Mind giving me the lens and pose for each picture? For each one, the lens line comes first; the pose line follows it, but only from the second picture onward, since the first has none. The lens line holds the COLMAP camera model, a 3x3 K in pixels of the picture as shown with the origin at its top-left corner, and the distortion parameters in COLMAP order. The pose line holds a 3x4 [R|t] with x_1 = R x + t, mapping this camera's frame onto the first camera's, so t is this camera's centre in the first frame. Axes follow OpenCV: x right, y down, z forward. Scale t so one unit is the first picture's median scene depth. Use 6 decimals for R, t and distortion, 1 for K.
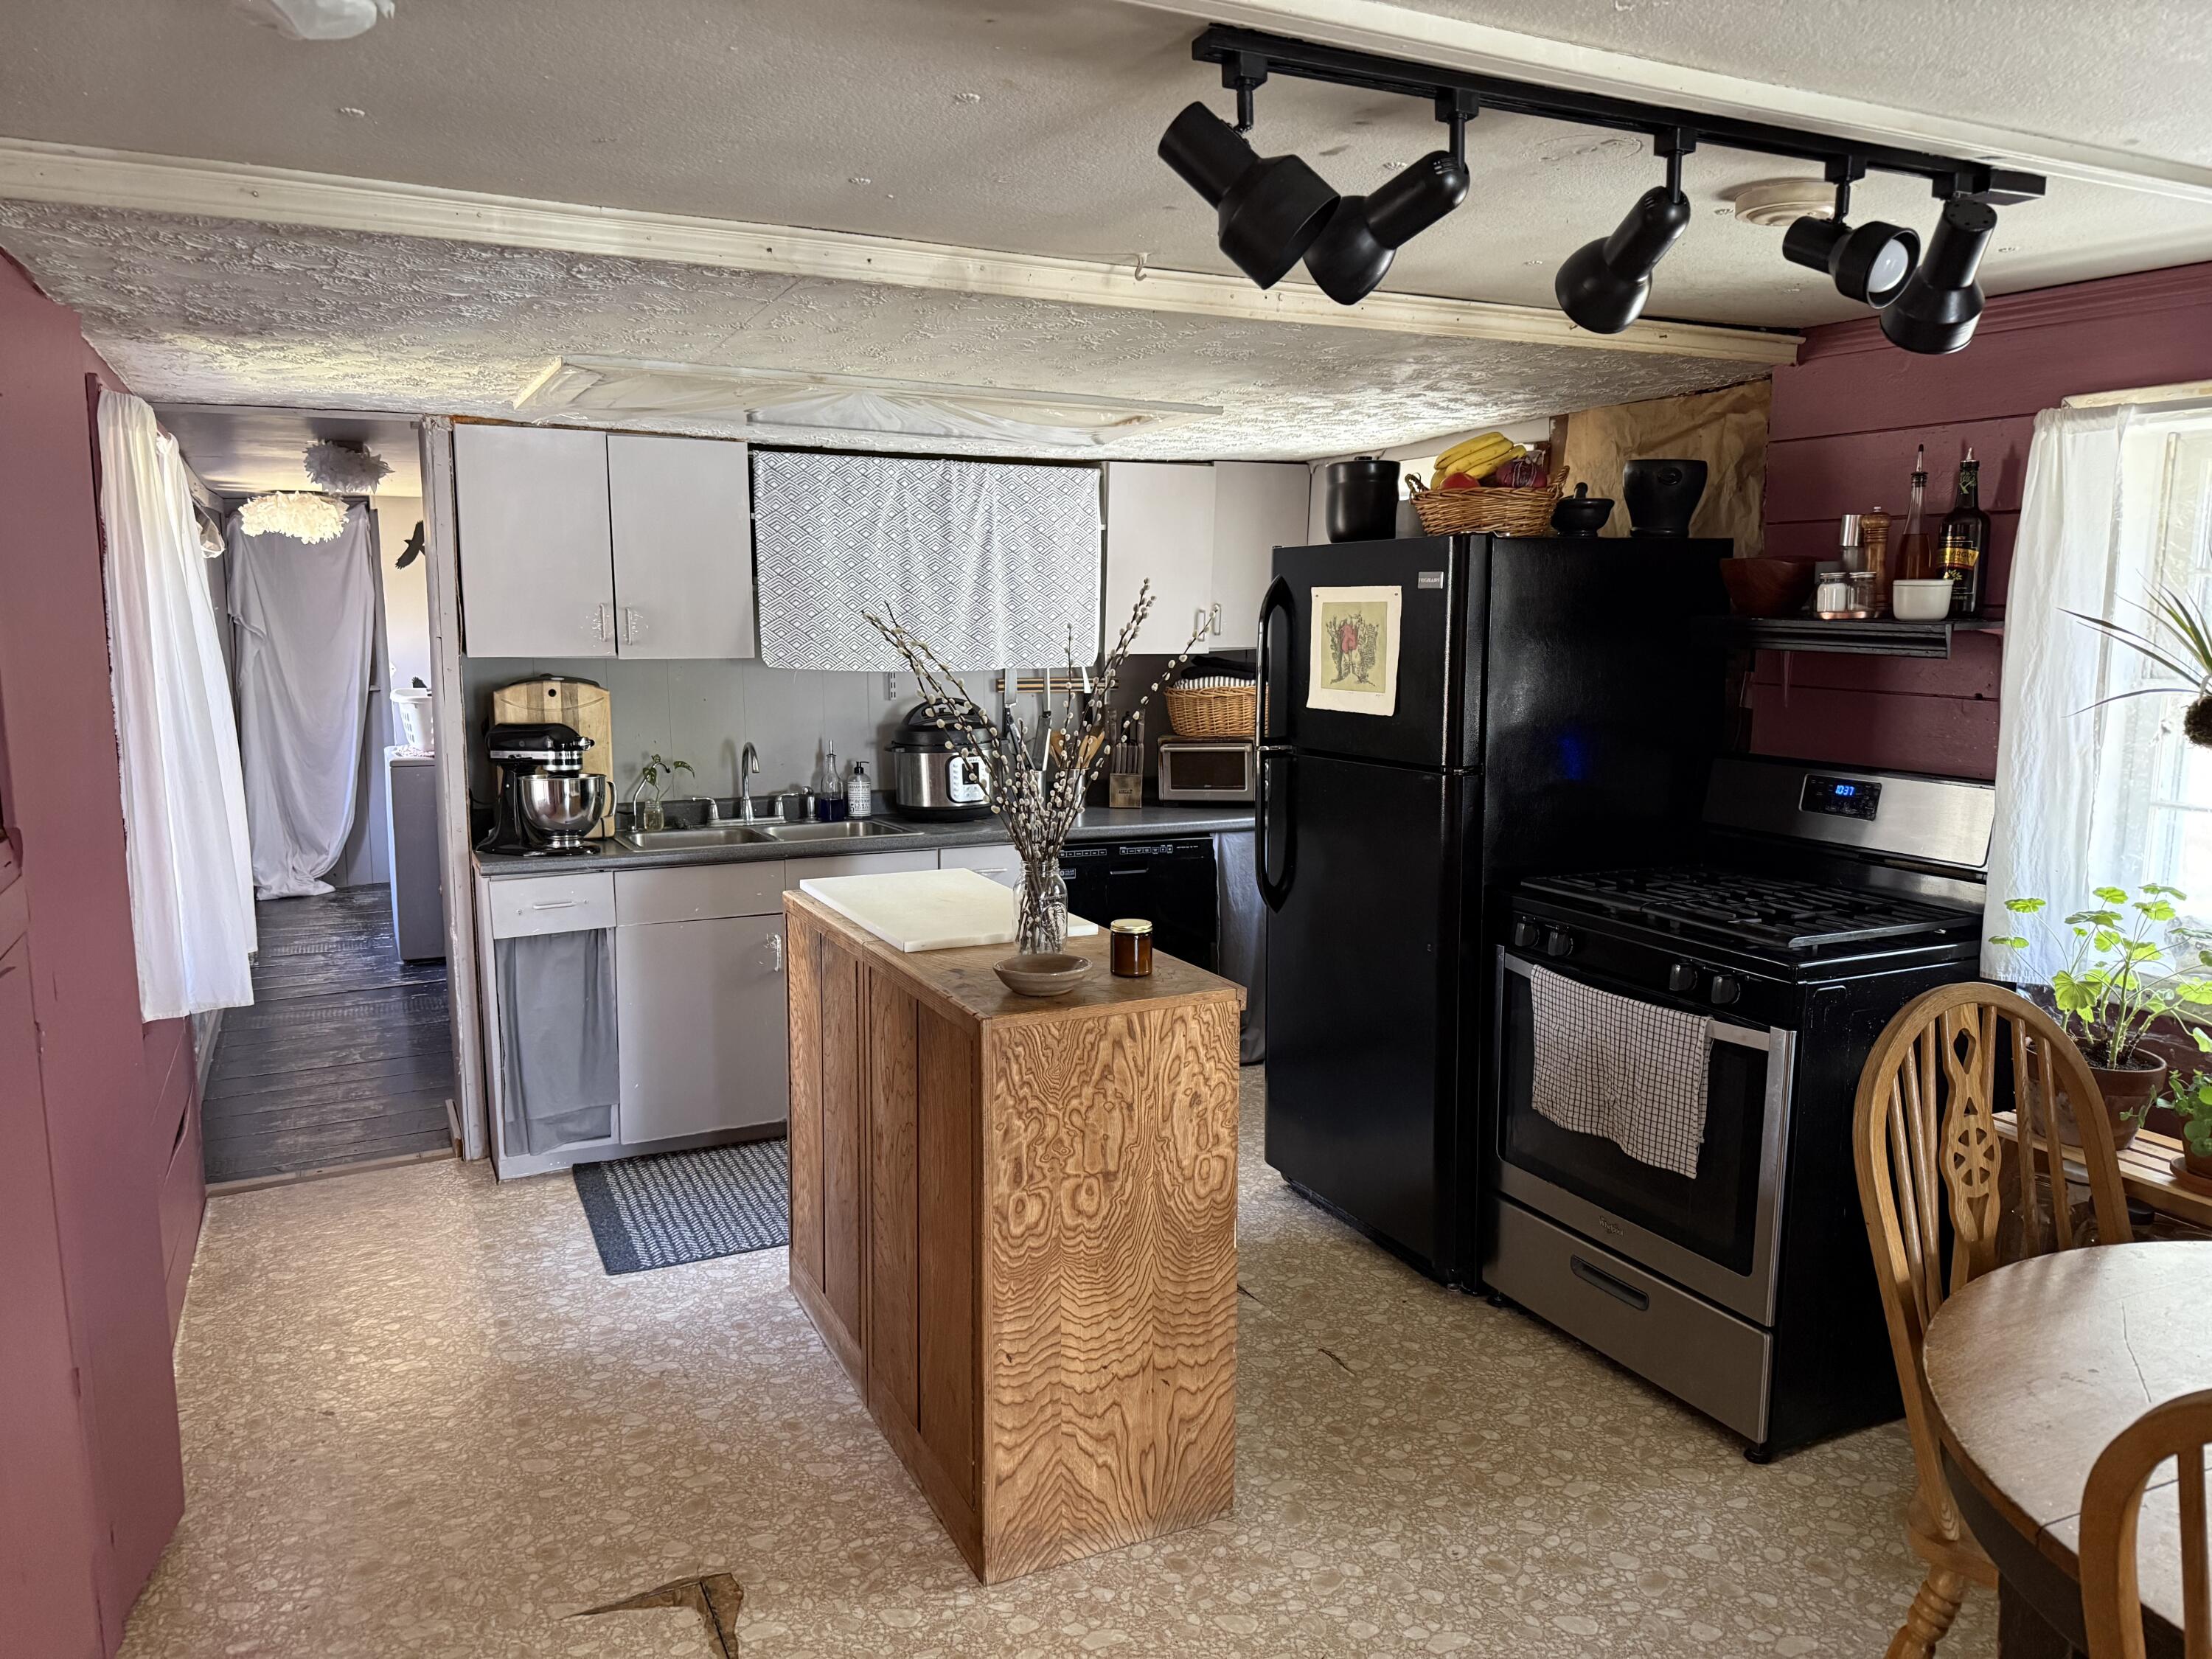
lens RADIAL K [[1534.4, 0, 1101.3], [0, 1534.4, 796.3], [0, 0, 1]] dist [0.107920, -0.178220]
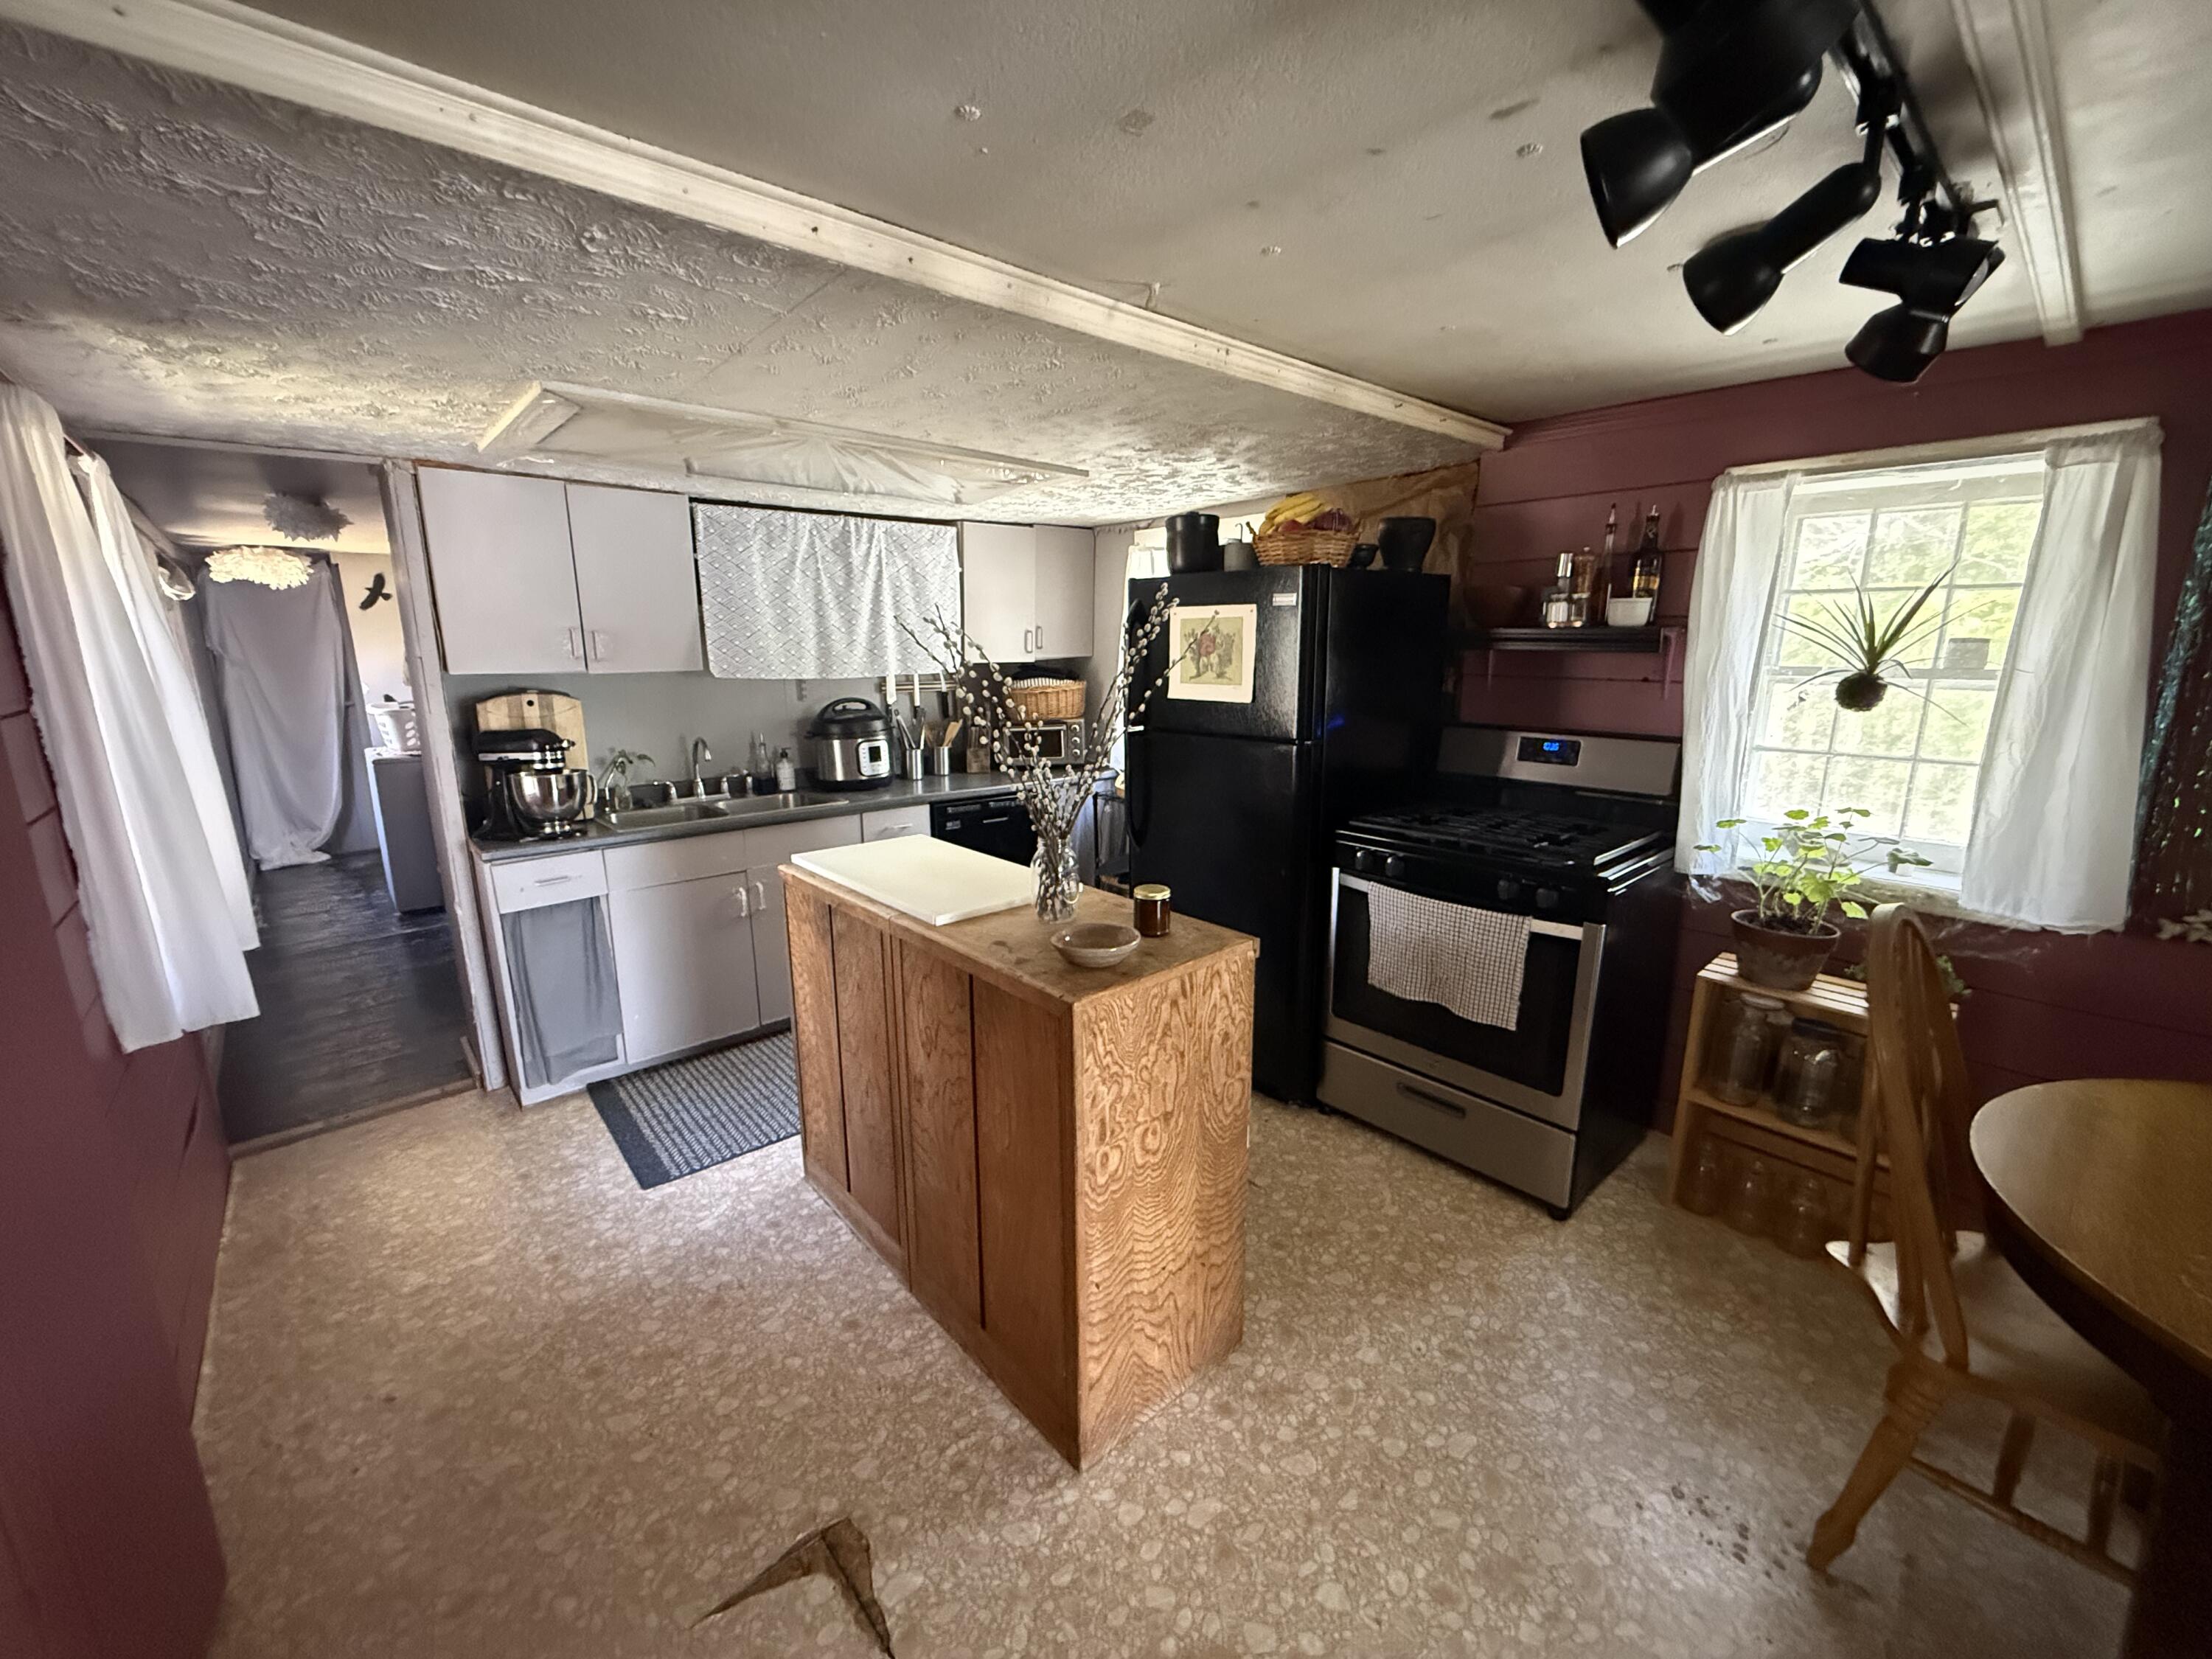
lens RADIAL K [[887.3, 0, 1099.8], [0, 887.3, 816.0], [0, 0, 1]] dist [0.001389, -0.000456]
pose [[0.964625, -0.060531, 0.256581, -0.136982], [0.041085, 0.995908, 0.080489, -0.020914], [-0.260403, -0.067100, 0.963165, 0.271248]]
